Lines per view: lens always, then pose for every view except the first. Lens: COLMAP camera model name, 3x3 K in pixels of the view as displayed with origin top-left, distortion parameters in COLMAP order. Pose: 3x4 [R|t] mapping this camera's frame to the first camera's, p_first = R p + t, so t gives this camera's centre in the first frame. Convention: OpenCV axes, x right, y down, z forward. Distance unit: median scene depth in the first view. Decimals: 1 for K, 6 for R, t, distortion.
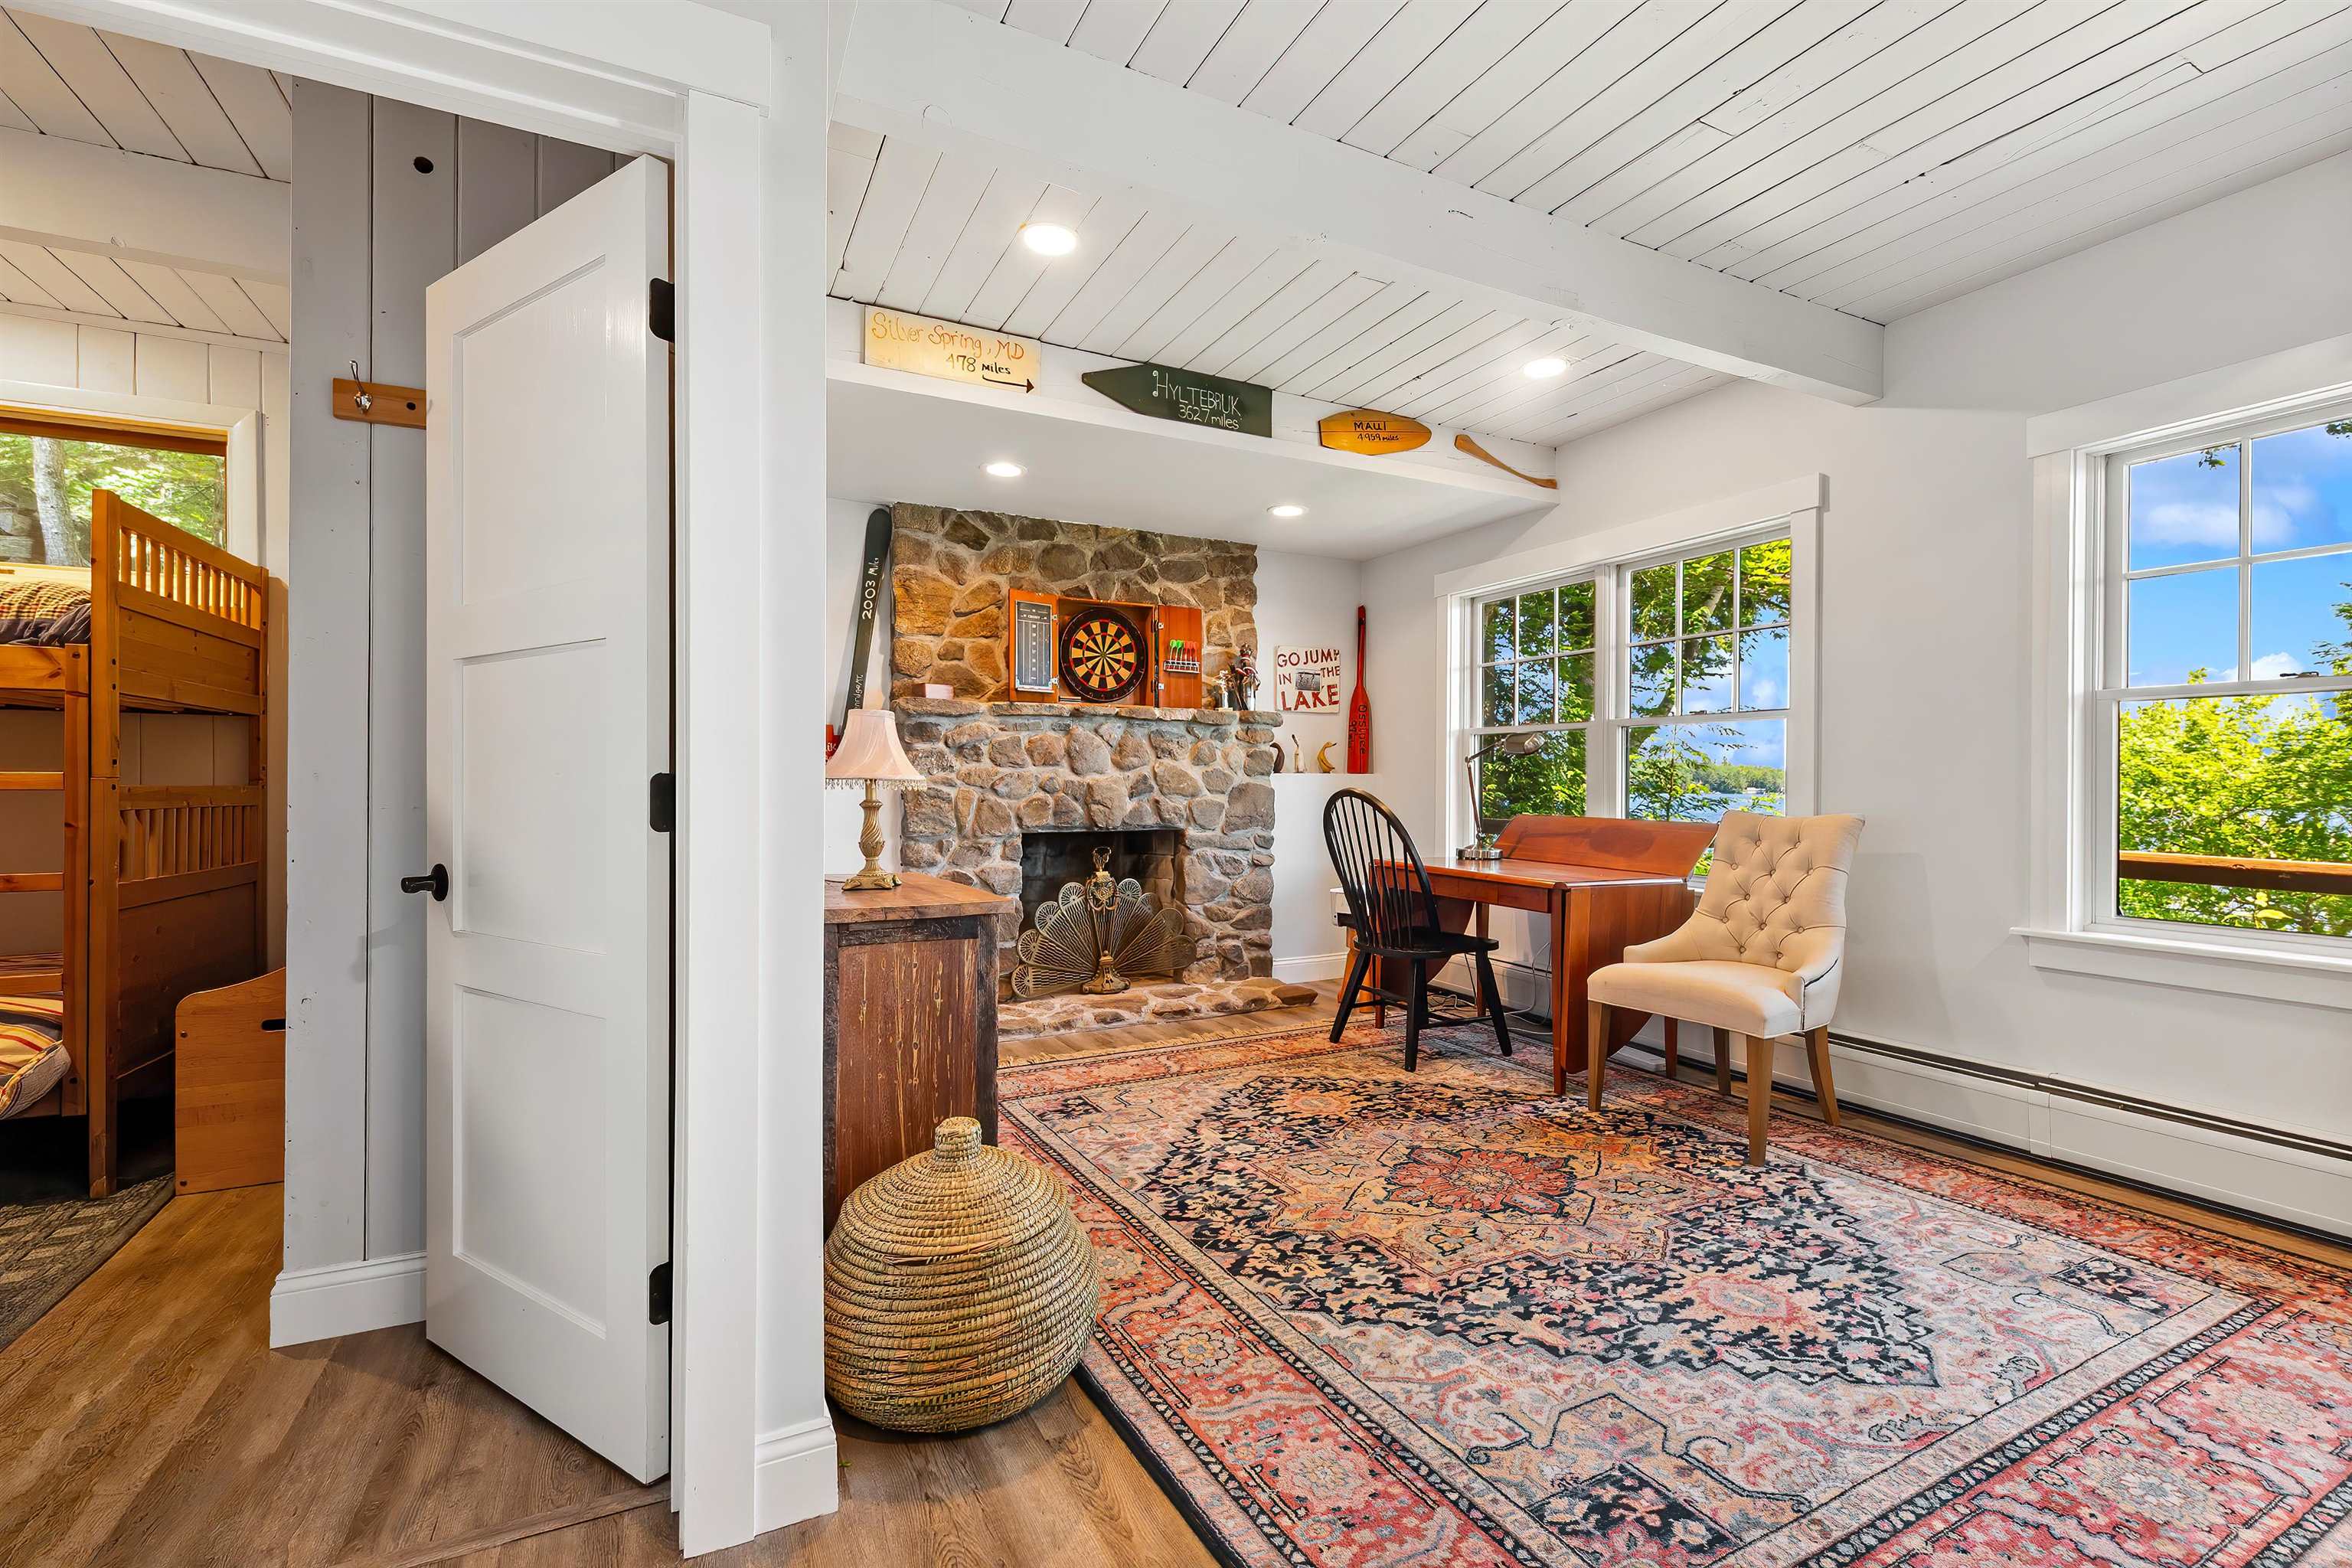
lens RADIAL K [[1036.9, 0, 1192.6], [0, 1036.9, 770.0], [0, 0, 1]] dist [0.002260, -0.000253]
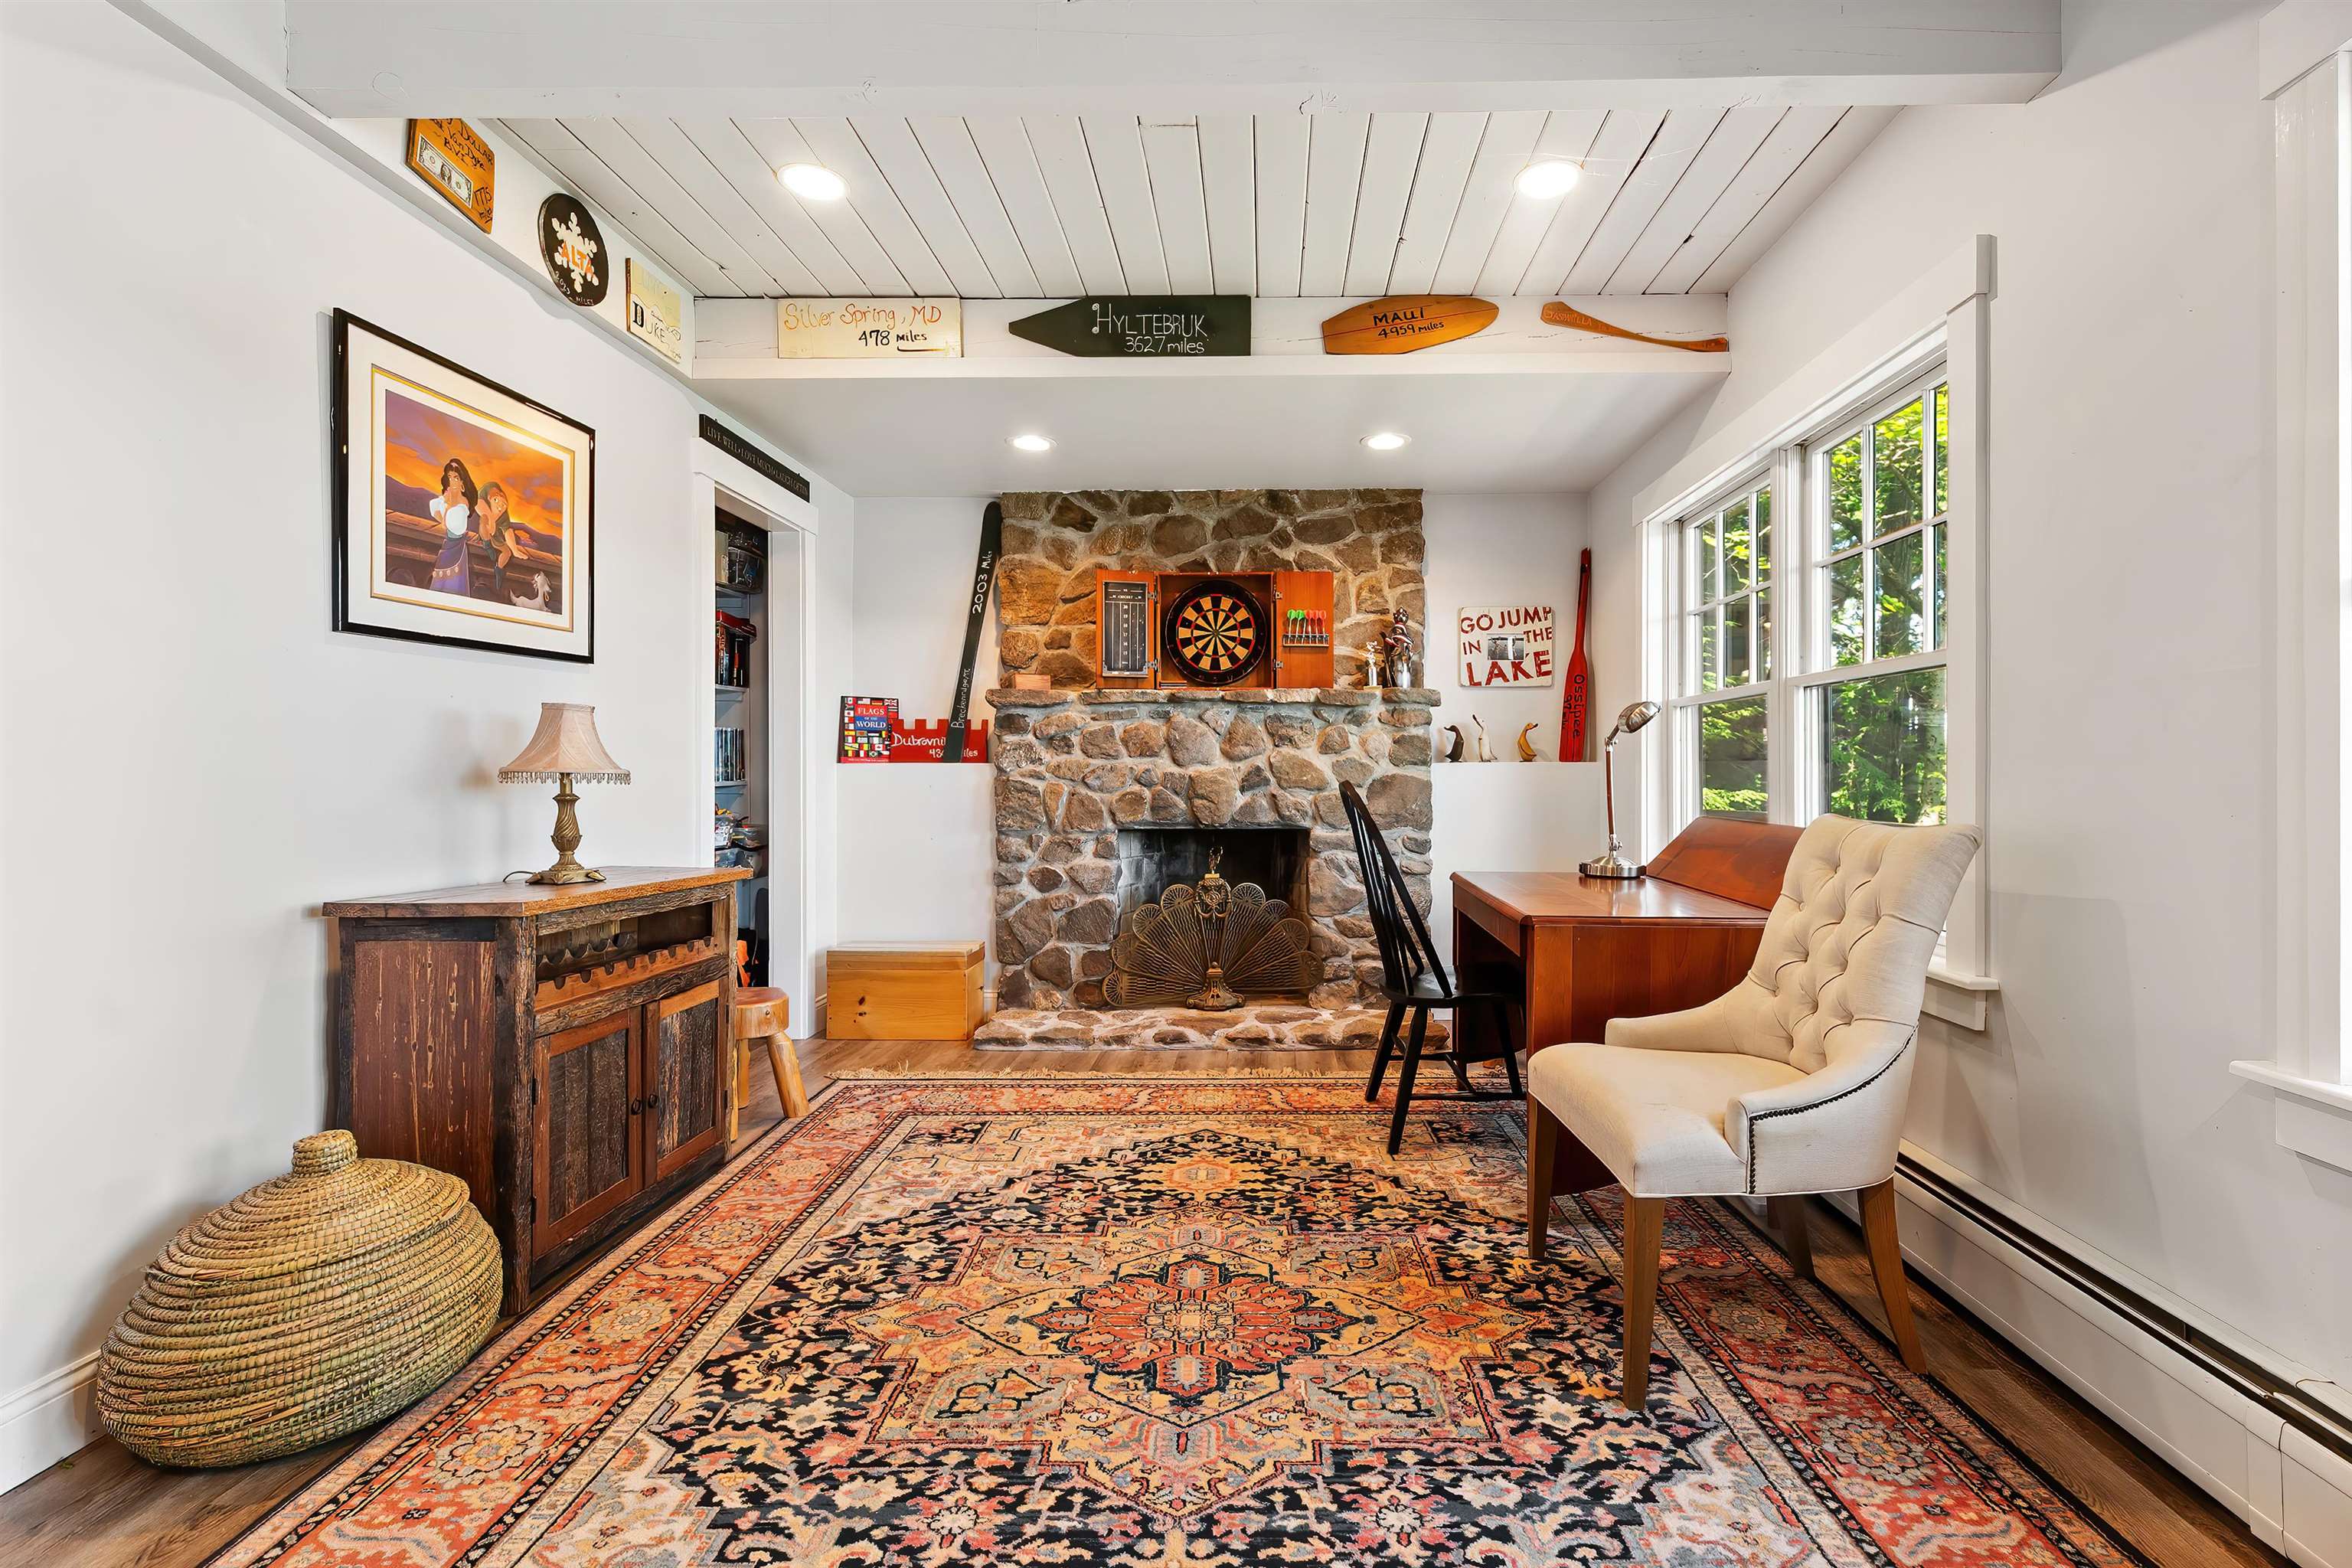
lens RADIAL K [[1054.0, 0, 1253.3], [0, 1054.0, 761.0], [0, 0, 1]] dist [0.002749, -0.001322]
pose [[0.885037, -0.010389, -0.465404, 0.393351], [0.009862, 0.999945, -0.003566, 0.004035], [0.465415, -0.001434, 0.885091, 0.219463]]
